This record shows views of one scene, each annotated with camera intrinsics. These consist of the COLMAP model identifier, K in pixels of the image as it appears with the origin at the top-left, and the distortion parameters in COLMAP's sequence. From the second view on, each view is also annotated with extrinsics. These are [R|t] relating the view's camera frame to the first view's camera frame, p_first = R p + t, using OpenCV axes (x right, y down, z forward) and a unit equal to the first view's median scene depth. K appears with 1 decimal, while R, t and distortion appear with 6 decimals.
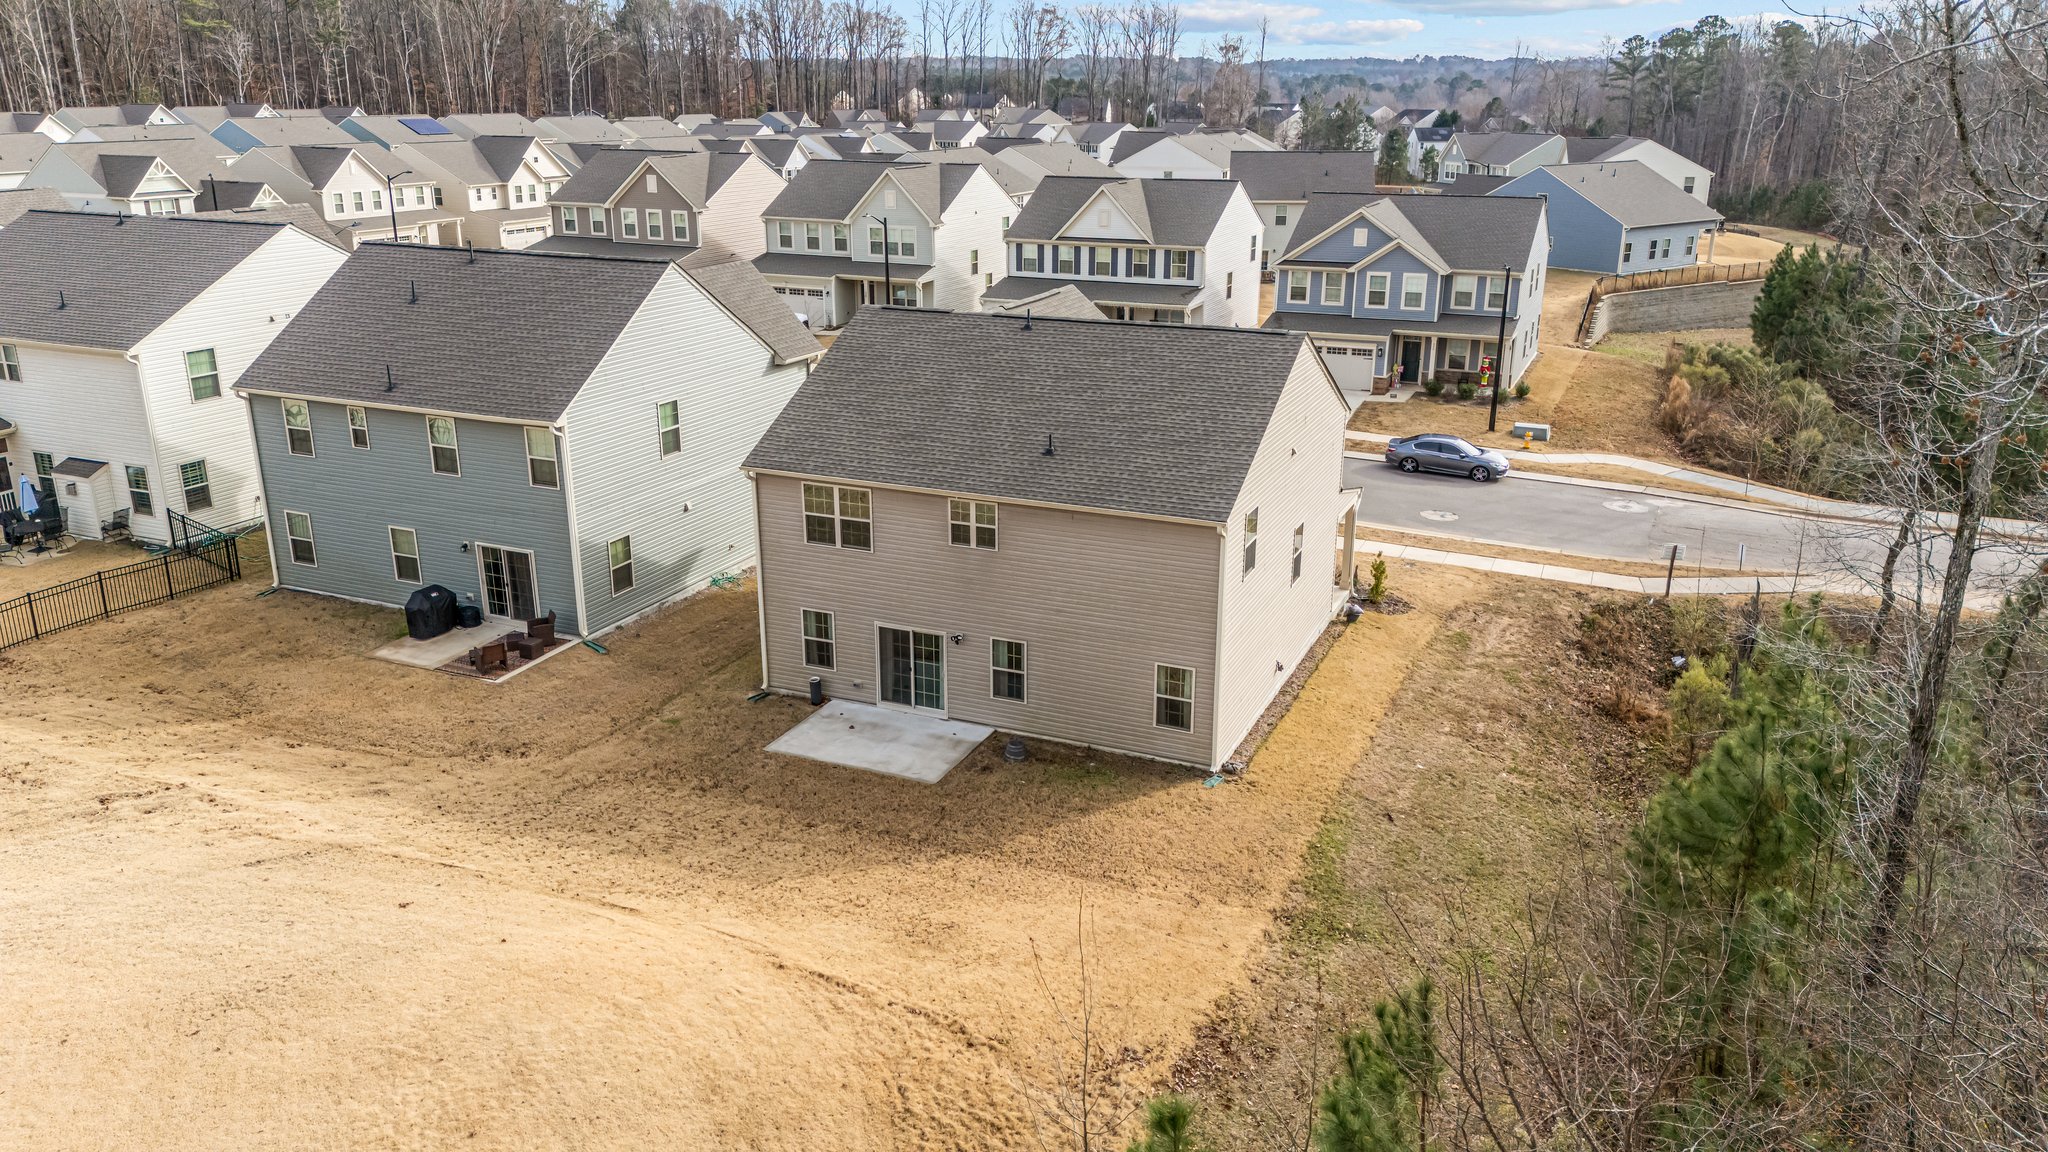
lens RADIAL K [[1498.9, 0, 1019.8], [0, 1498.9, 572.0], [0, 0, 1]] dist [0.103433, -0.167173]
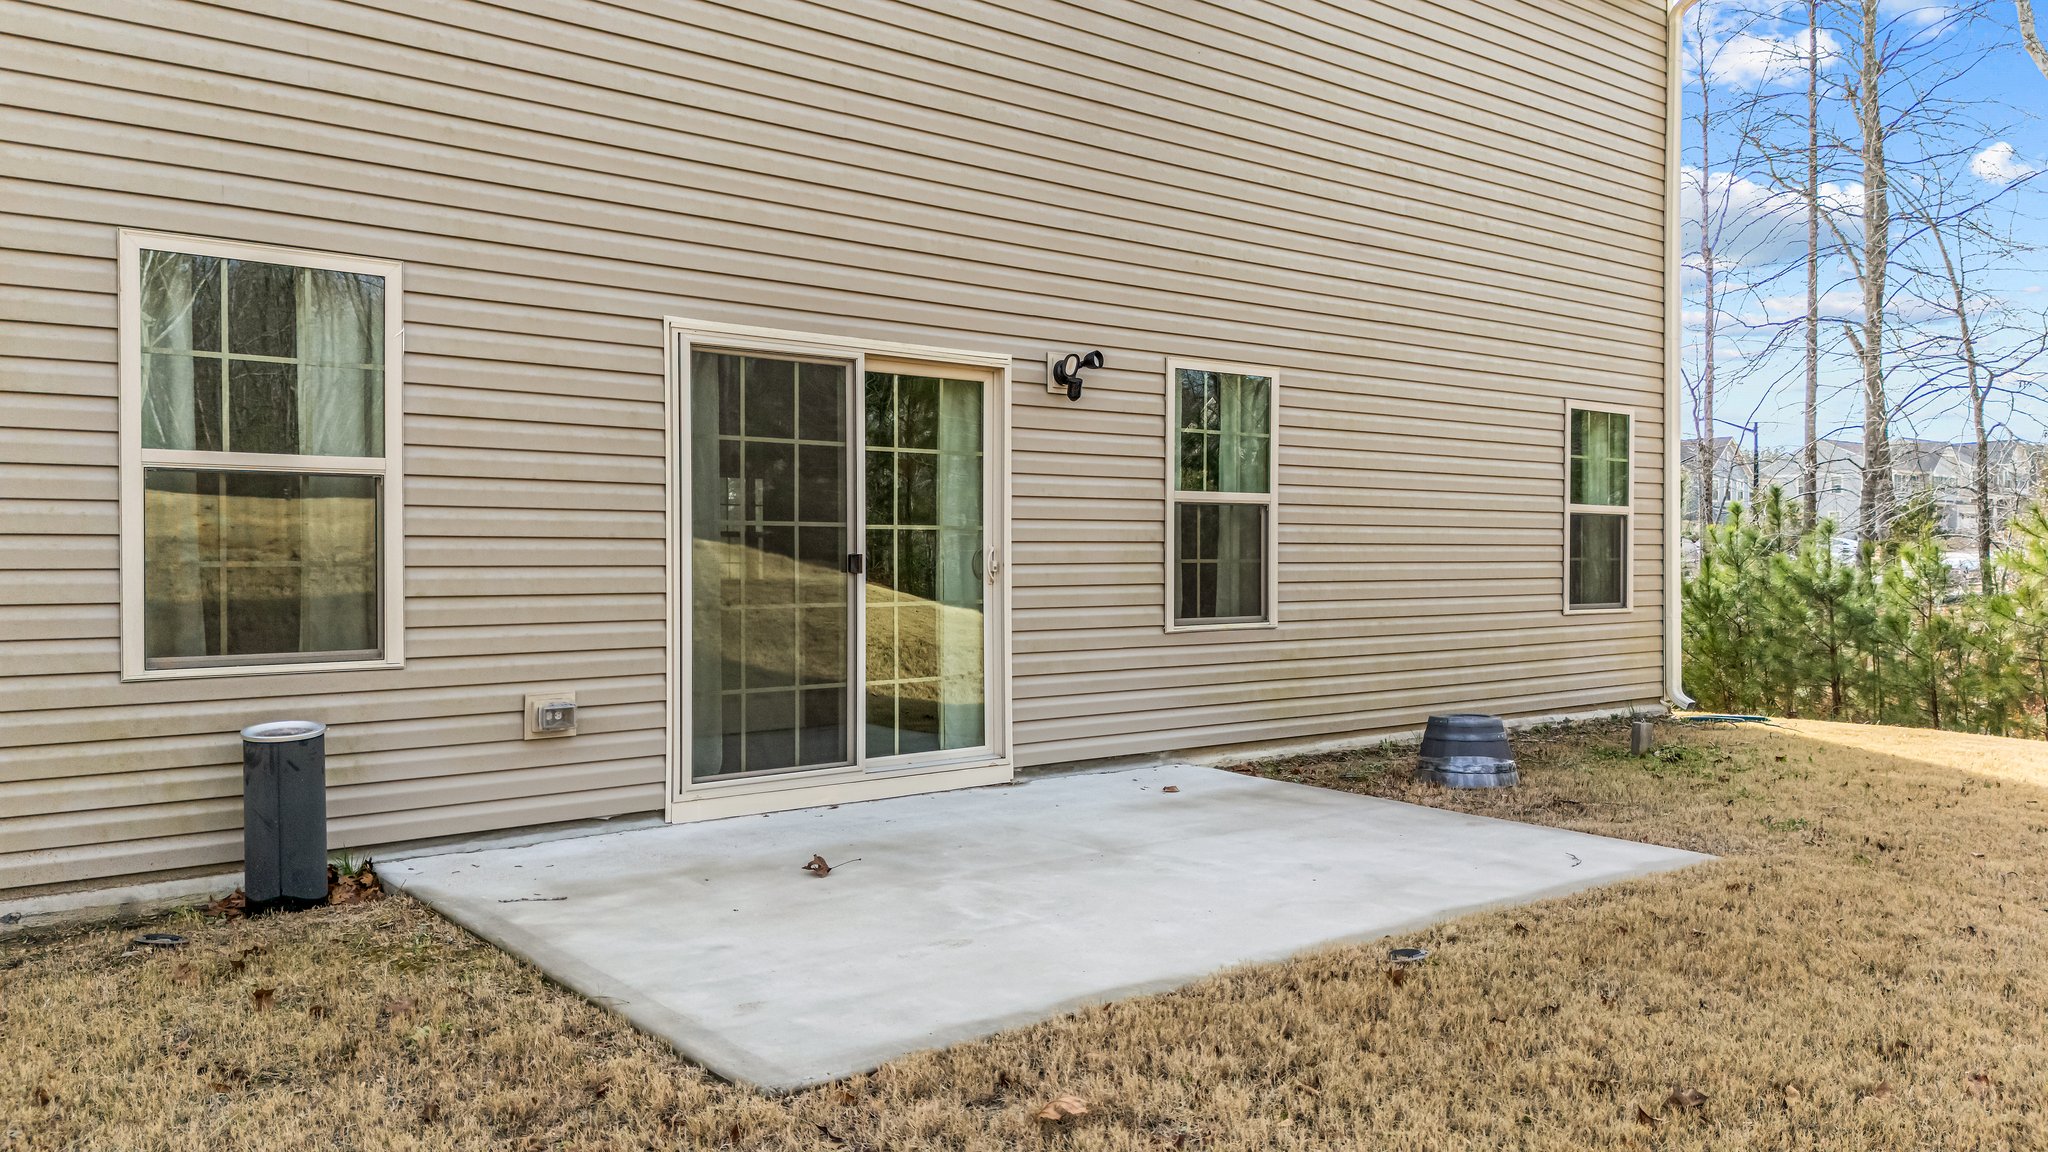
lens RADIAL K [[1500.5, 0, 1021.4], [0, 1500.5, 572.9], [0, 0, 1]] dist [0.099513, -0.142945]
pose [[0.458193, -0.009540, 0.888801, -0.228206], [0.277687, 0.951429, -0.132941, 0.093736], [-0.844363, 0.307721, 0.438587, 0.846926]]
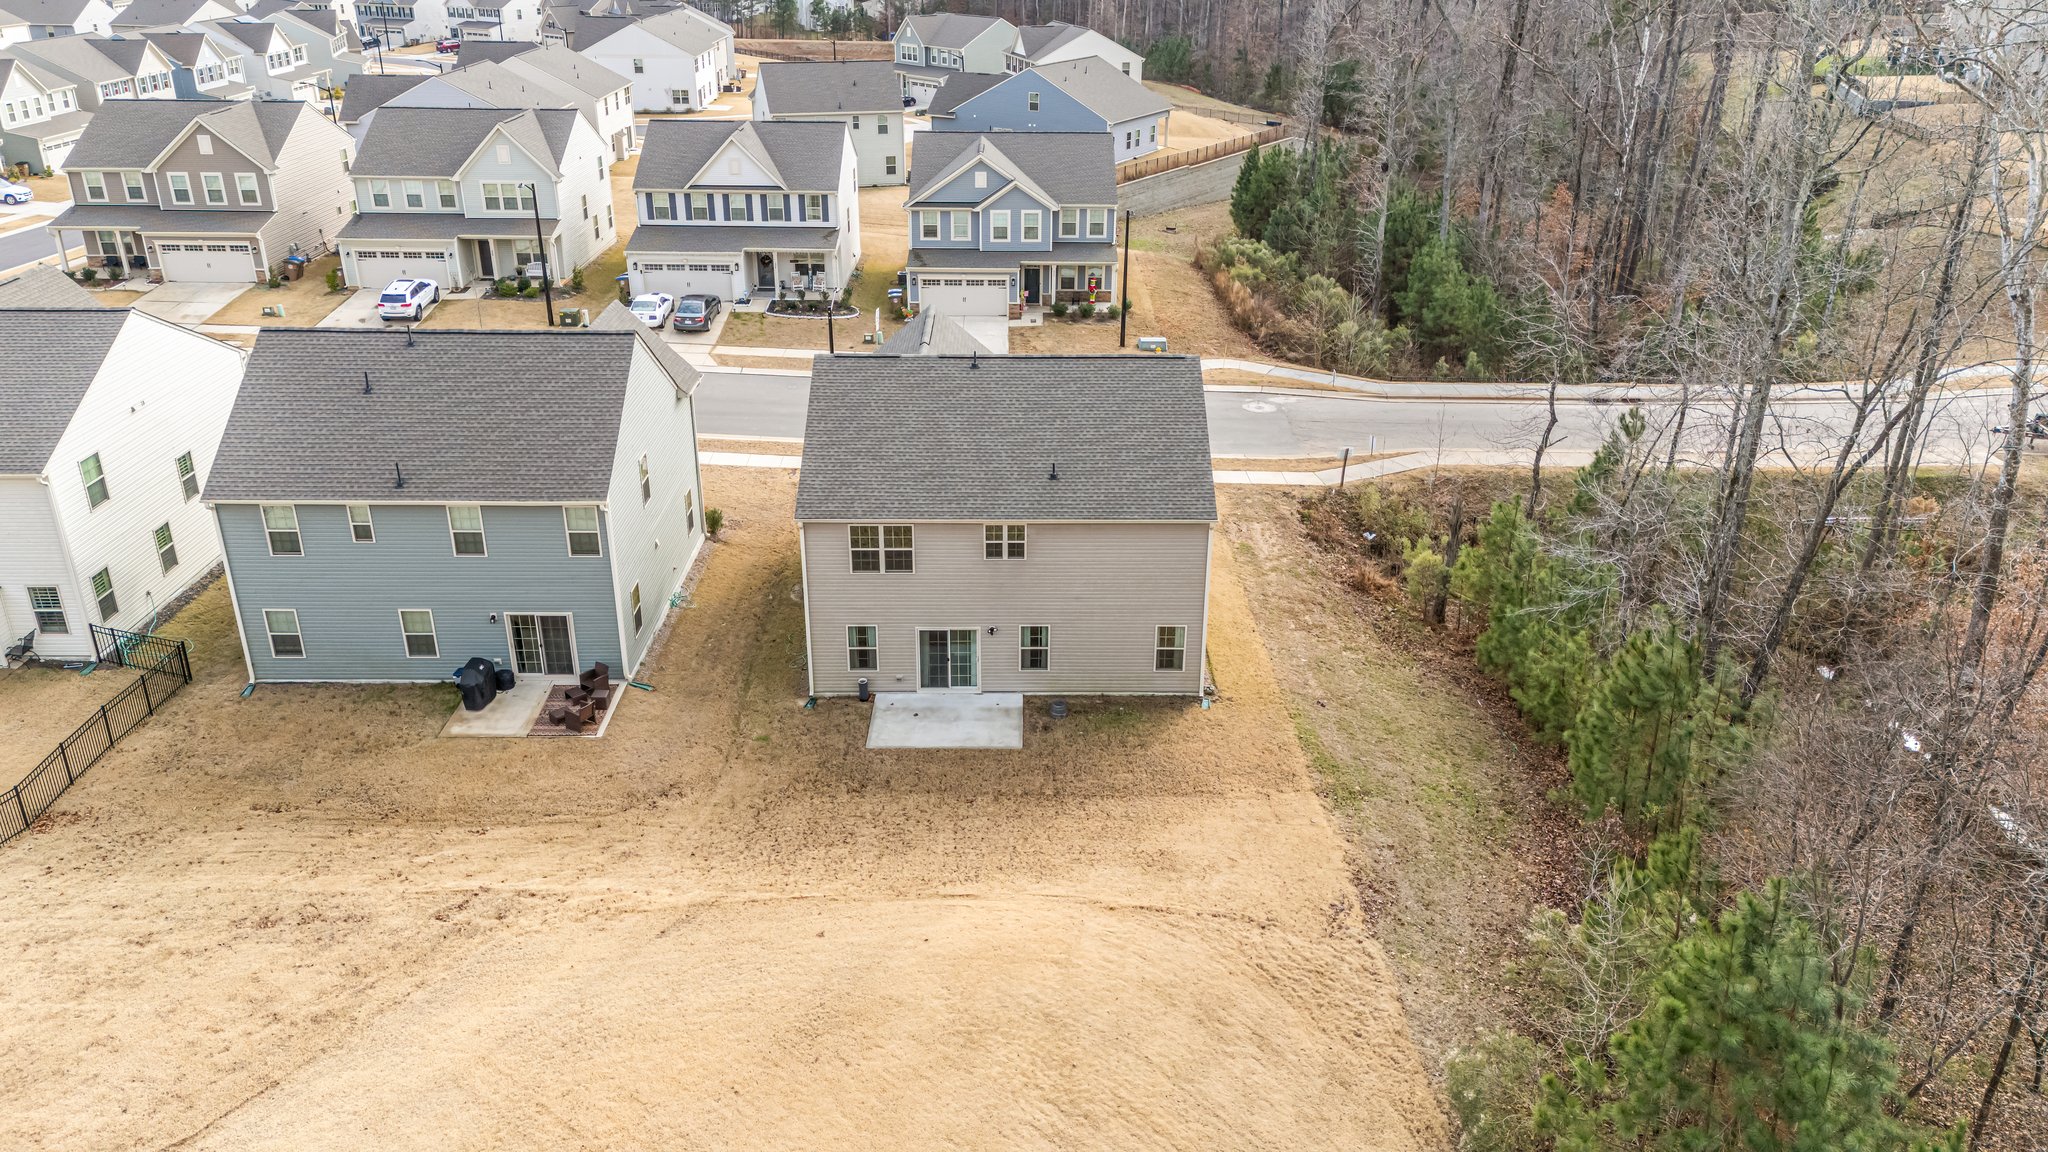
lens RADIAL K [[1500.5, 0, 1021.4], [0, 1500.5, 572.9], [0, 0, 1]] dist [0.099513, -0.142945]
pose [[0.912218, -0.163467, 0.375681, -0.448319], [0.122183, 0.983774, 0.131381, -0.153394], [-0.391062, -0.073946, 0.917389, -0.150999]]
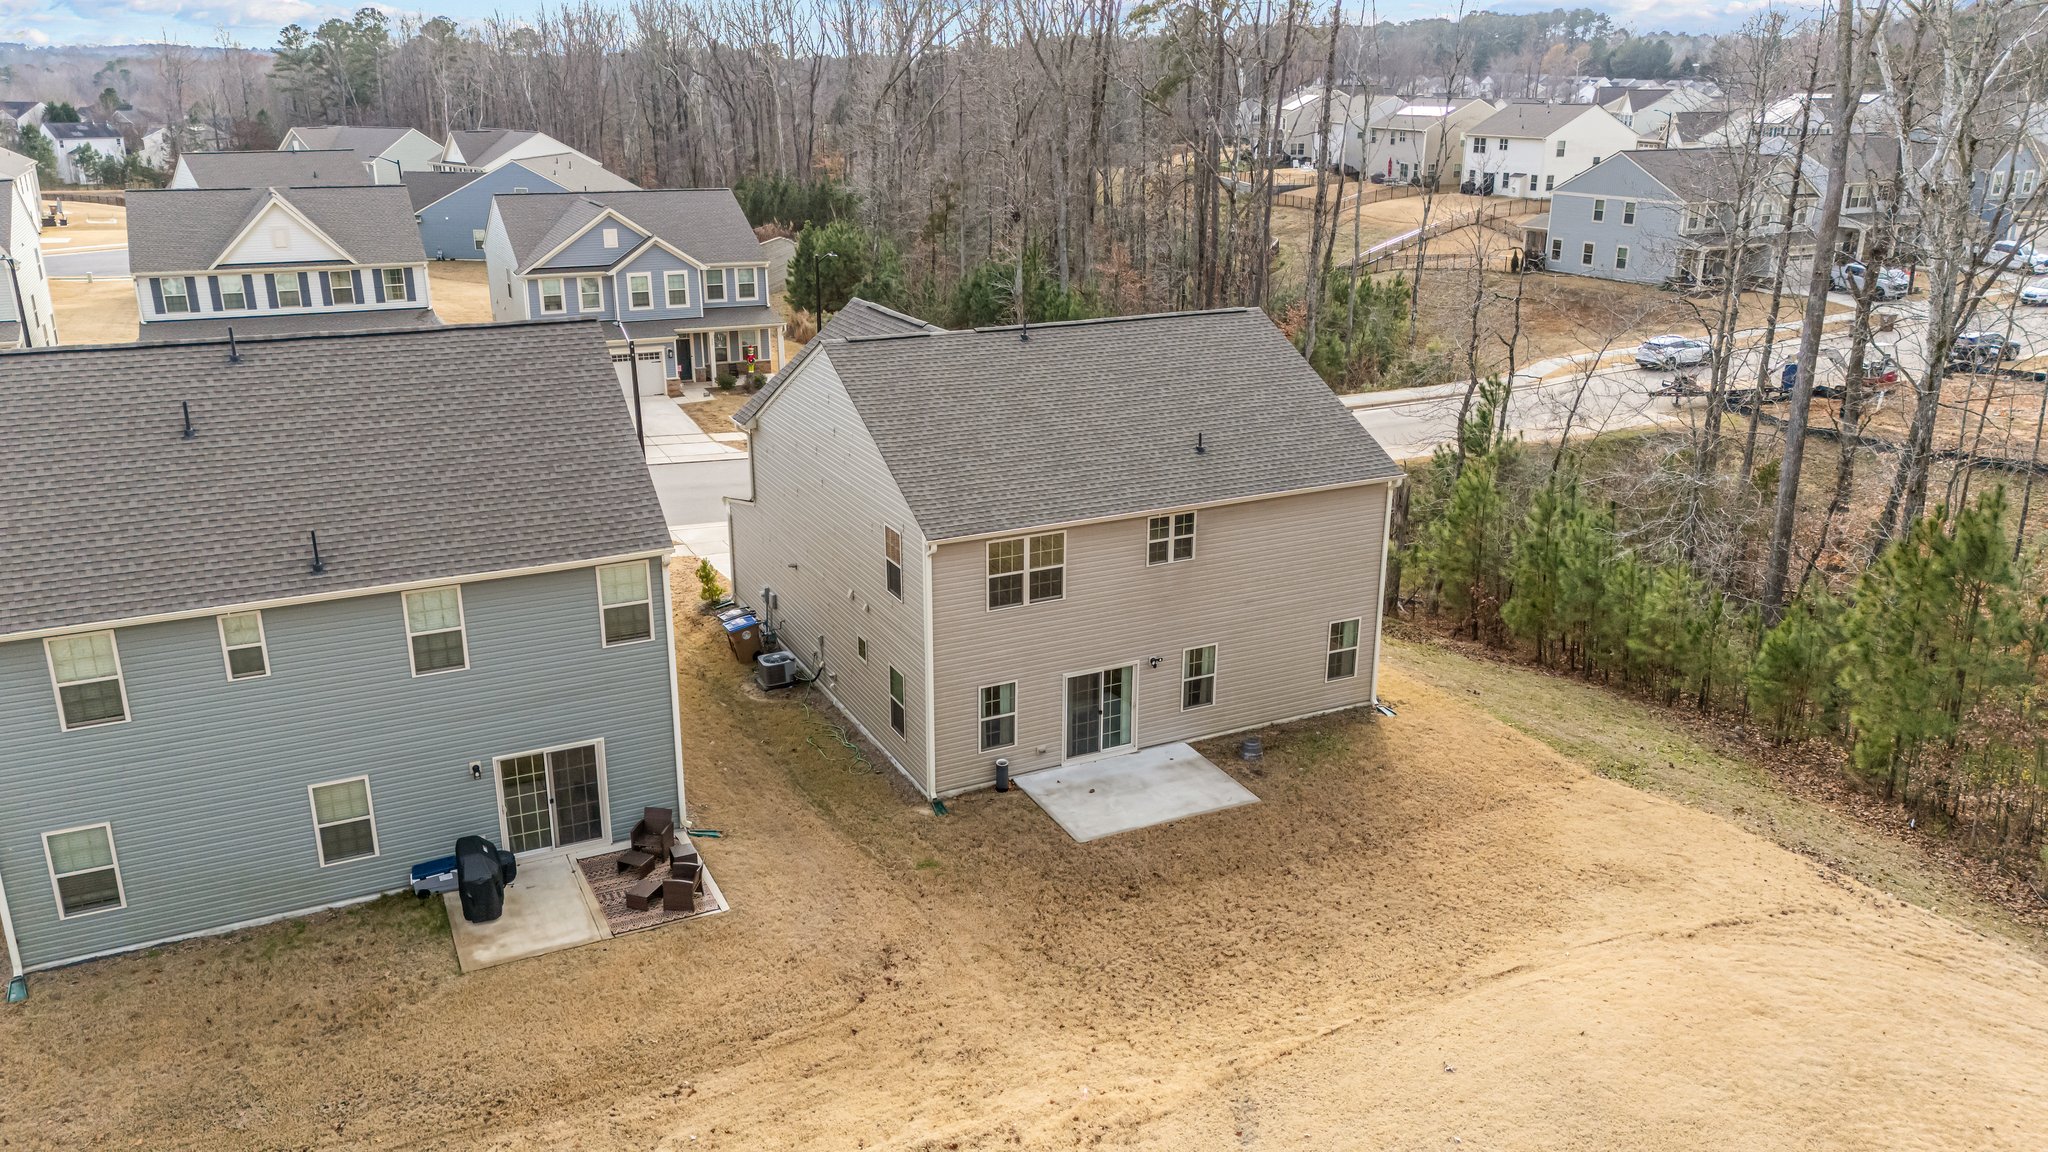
lens RADIAL K [[1500.5, 0, 1021.4], [0, 1500.5, 572.9], [0, 0, 1]] dist [0.099513, -0.142945]
pose [[0.640890, -0.239246, 0.729398, -0.720545], [0.235189, 0.965693, 0.110101, -0.125186], [-0.730716, 0.100984, 0.675172, 0.379877]]
